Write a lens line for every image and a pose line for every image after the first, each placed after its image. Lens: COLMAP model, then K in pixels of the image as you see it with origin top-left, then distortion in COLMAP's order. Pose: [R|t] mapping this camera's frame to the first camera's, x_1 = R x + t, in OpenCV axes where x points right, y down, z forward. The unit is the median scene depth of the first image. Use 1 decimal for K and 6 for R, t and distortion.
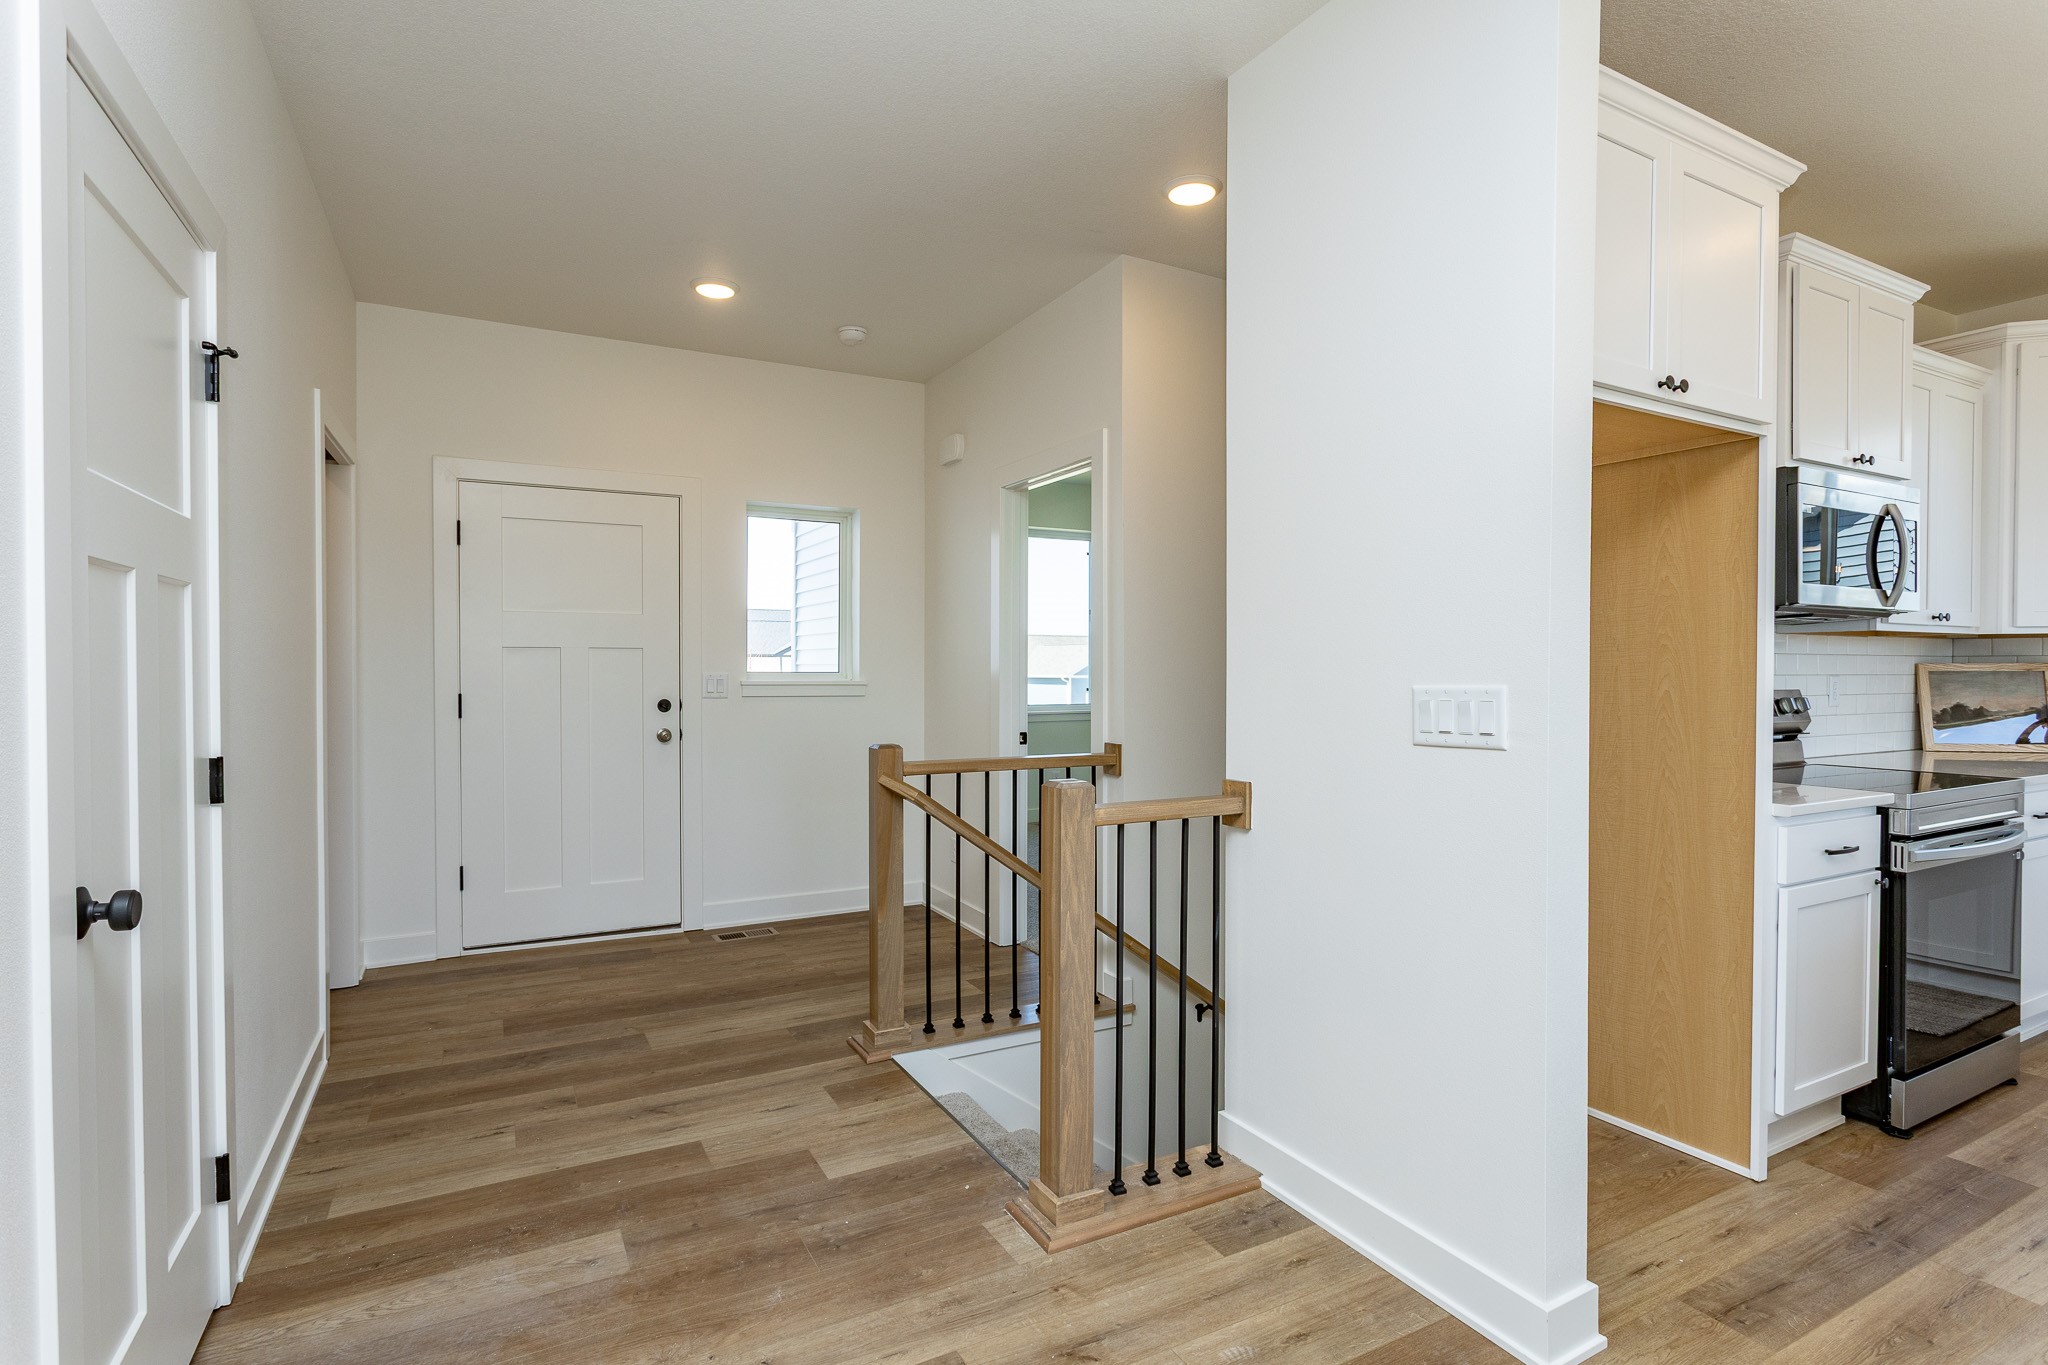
lens RADIAL K [[1006.5, 0, 1029.6], [0, 1006.5, 679.2], [0, 0, 1]] dist [-0.005683, 0.001795]
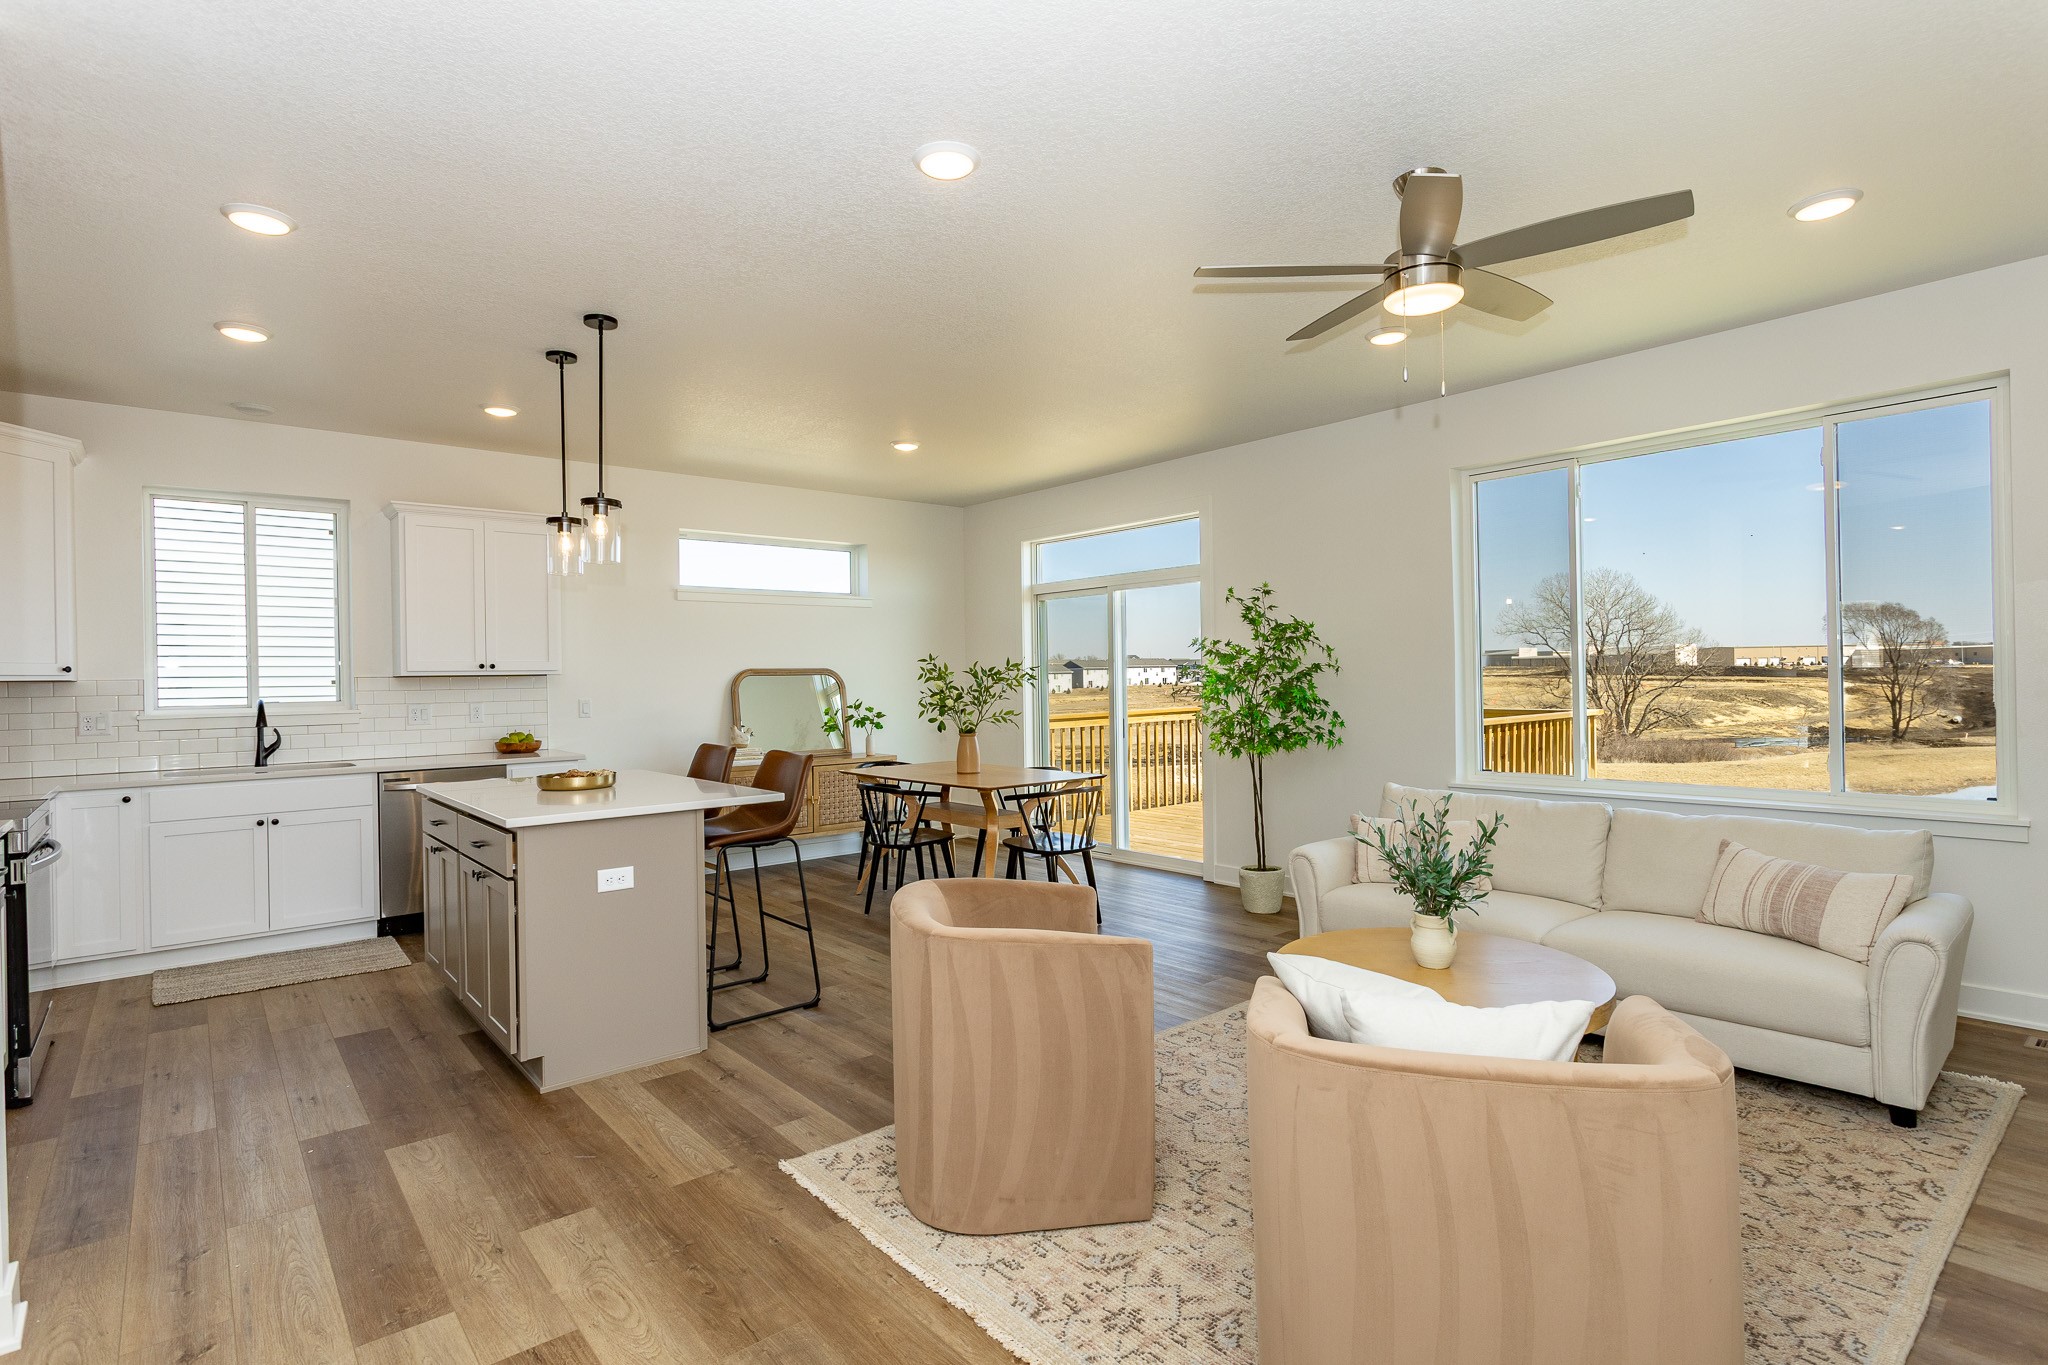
lens RADIAL K [[1006.5, 0, 1029.6], [0, 1006.5, 679.2], [0, 0, 1]] dist [-0.005683, 0.001795]
pose [[-0.206159, 0.001025, 0.978518, -0.557212], [0.028755, 0.999574, 0.005011, -0.024529], [-0.978096, 0.029170, -0.206100, 0.058452]]
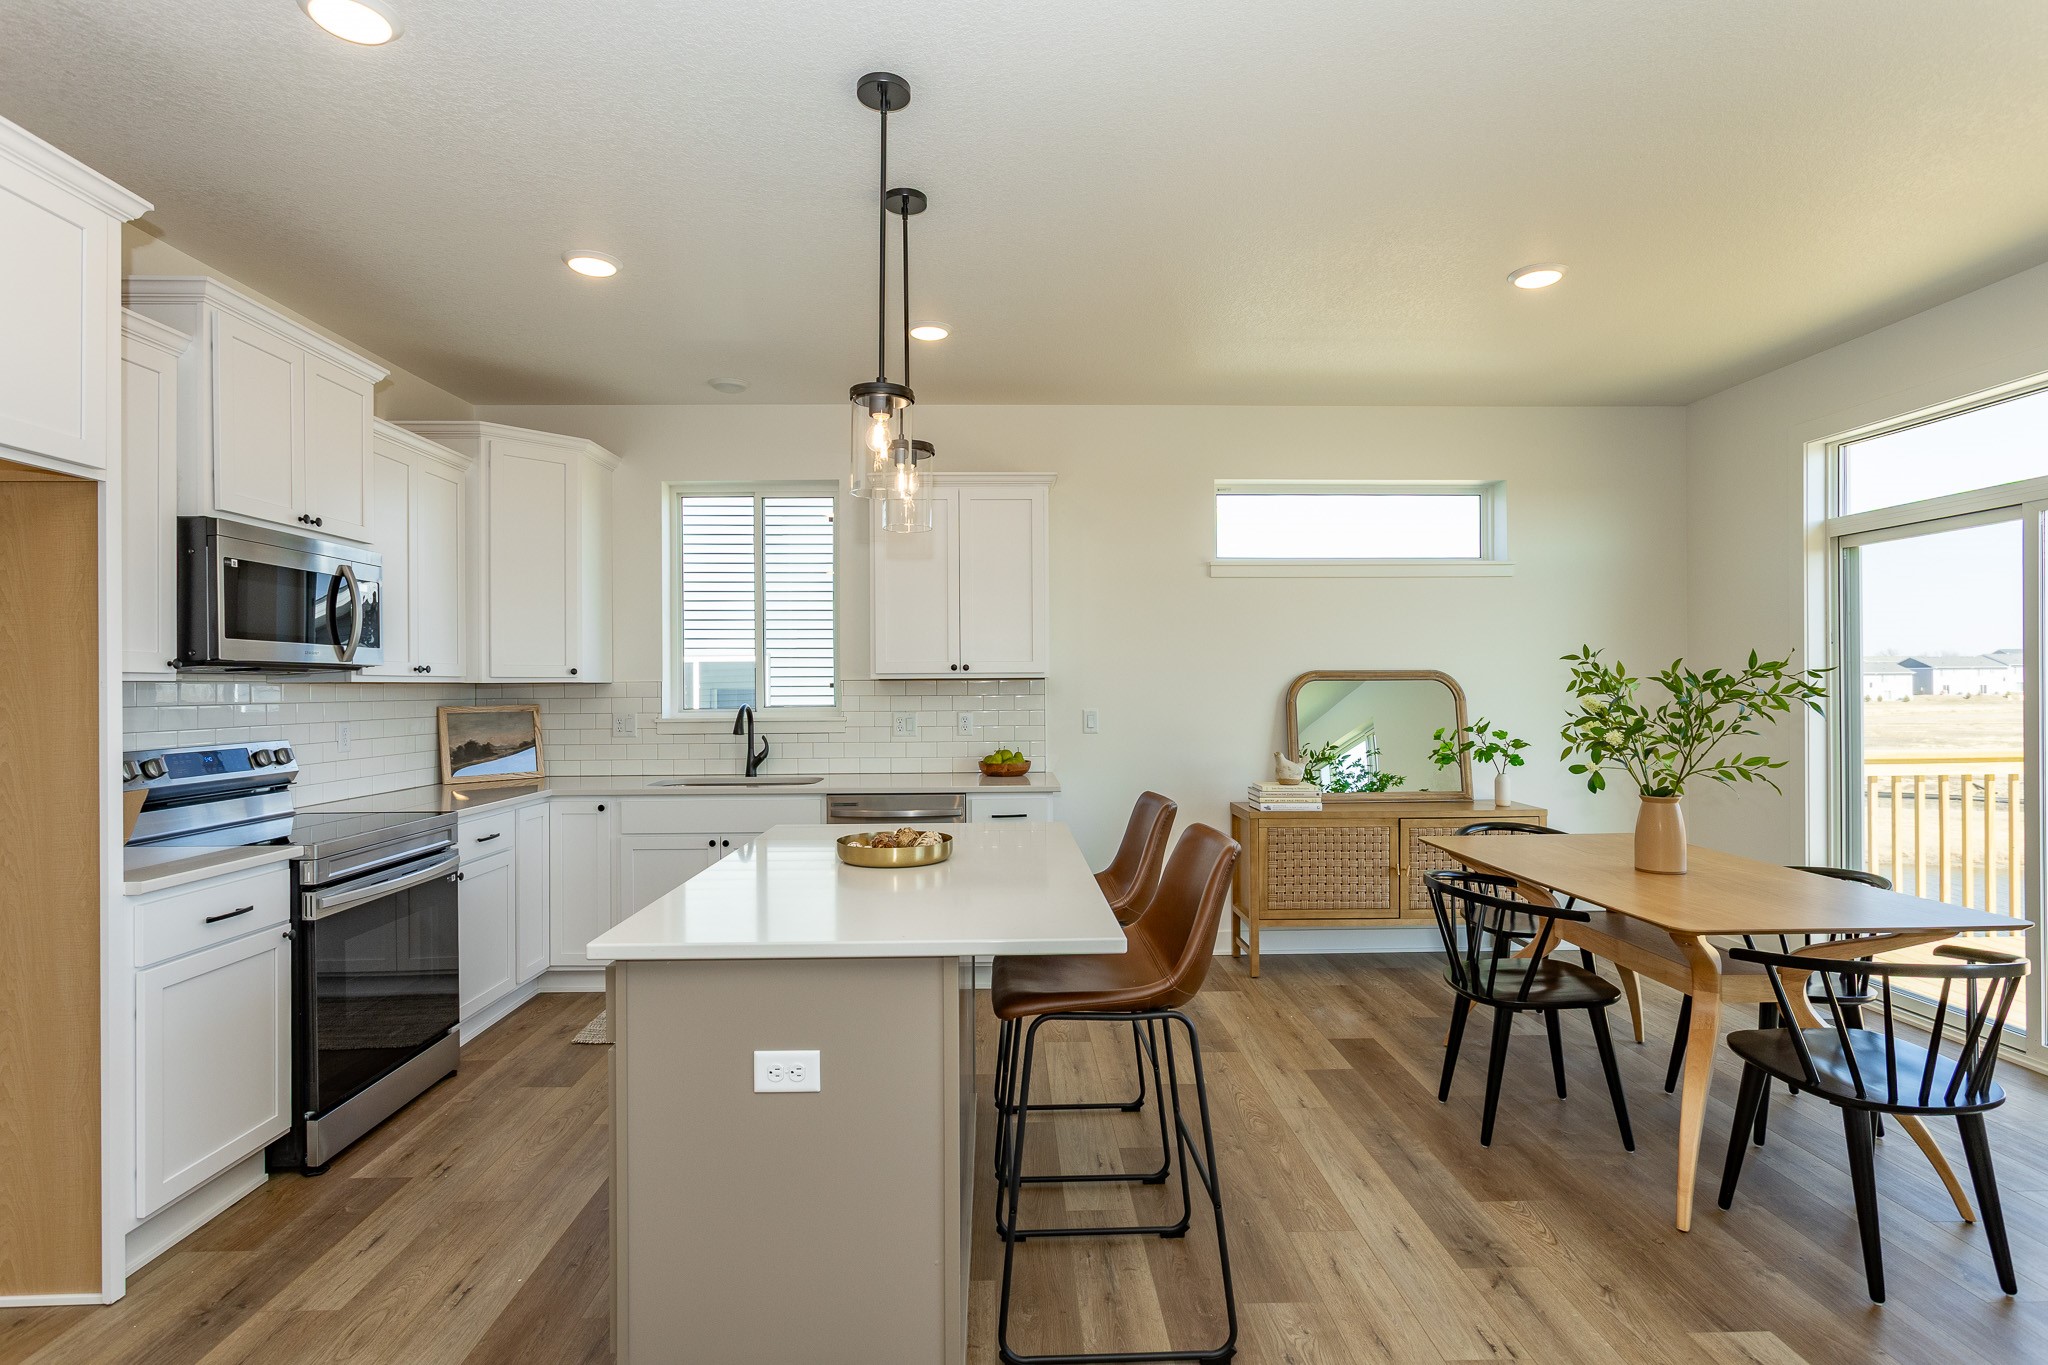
lens RADIAL K [[1016.8, 0, 1018.0], [0, 1016.8, 683.5], [0, 0, 1]] dist [-0.005718, -0.000116]
pose [[0.456538, -0.002349, 0.889701, 0.264692], [0.018548, 0.999804, -0.006878, -0.033516], [-0.889511, 0.019642, 0.456492, -0.140673]]
